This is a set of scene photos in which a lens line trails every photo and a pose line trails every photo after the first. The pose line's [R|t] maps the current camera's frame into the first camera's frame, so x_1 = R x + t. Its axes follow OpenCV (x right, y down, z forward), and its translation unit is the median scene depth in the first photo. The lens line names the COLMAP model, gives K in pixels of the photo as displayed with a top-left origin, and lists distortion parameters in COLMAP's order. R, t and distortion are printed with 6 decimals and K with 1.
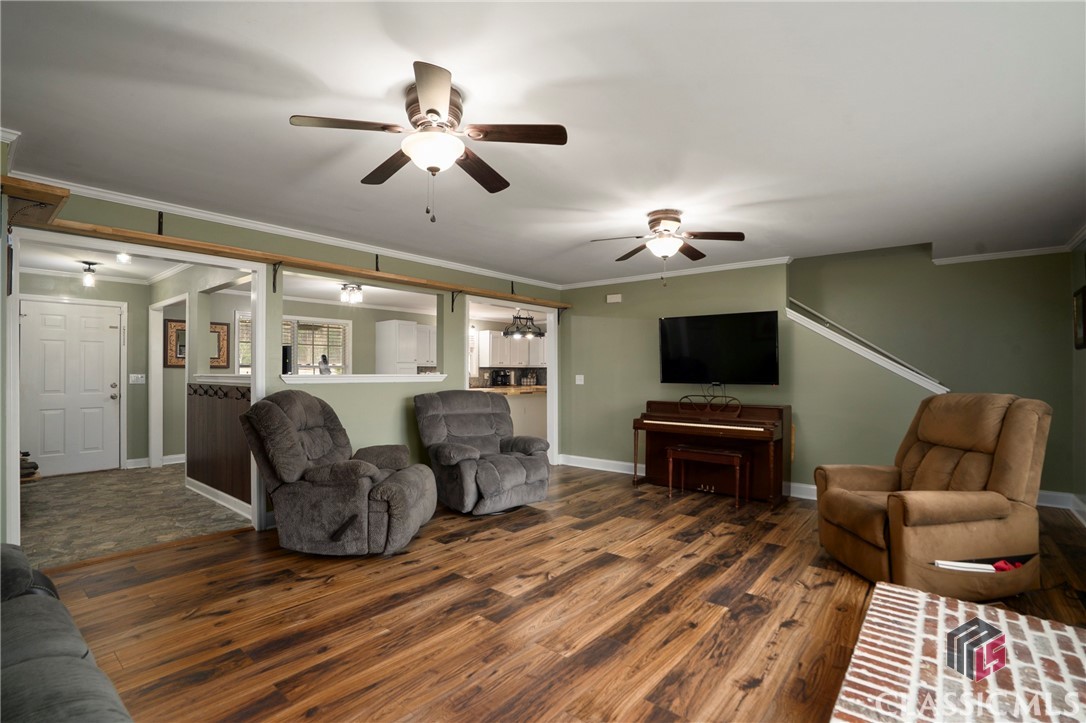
lens RADIAL K [[506.0, 0, 538.6], [0, 506.0, 372.7], [0, 0, 1]] dist [-0.016996, 0.000358]
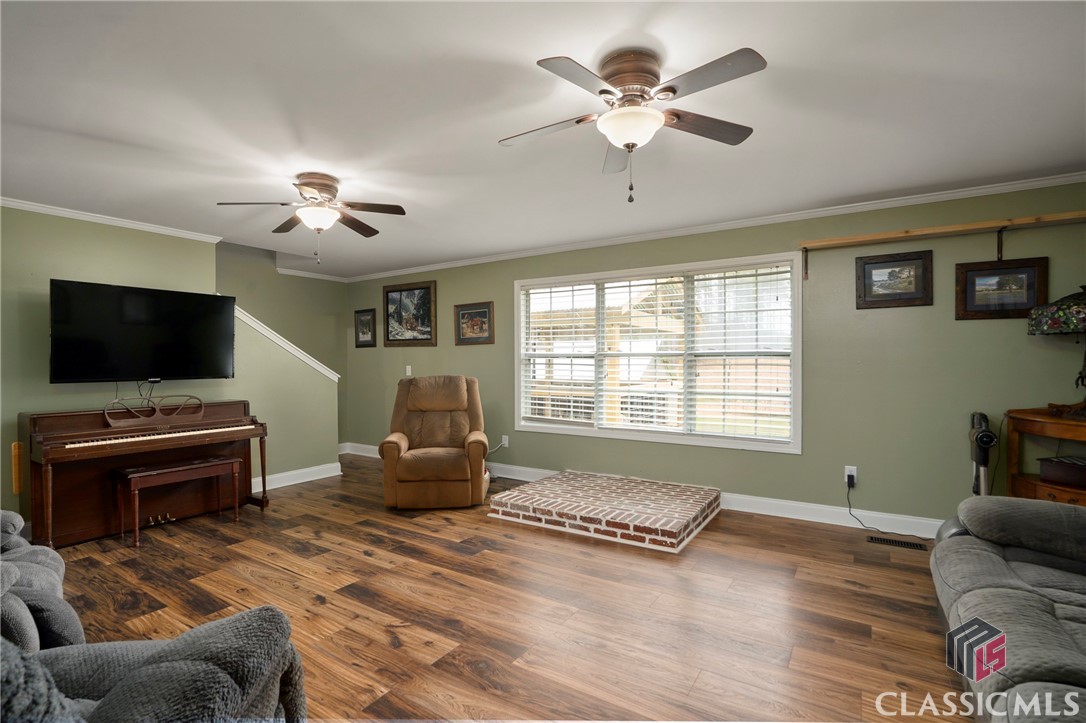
lens RADIAL K [[506.0, 0, 538.1], [0, 506.0, 359.8], [0, 0, 1]] dist [-0.016996, 0.000358]
pose [[-0.114398, 0.006765, 0.993412, -0.675506], [0.002492, 0.999976, -0.006523, 0.000029], [-0.993432, 0.001729, -0.114412, 0.762548]]
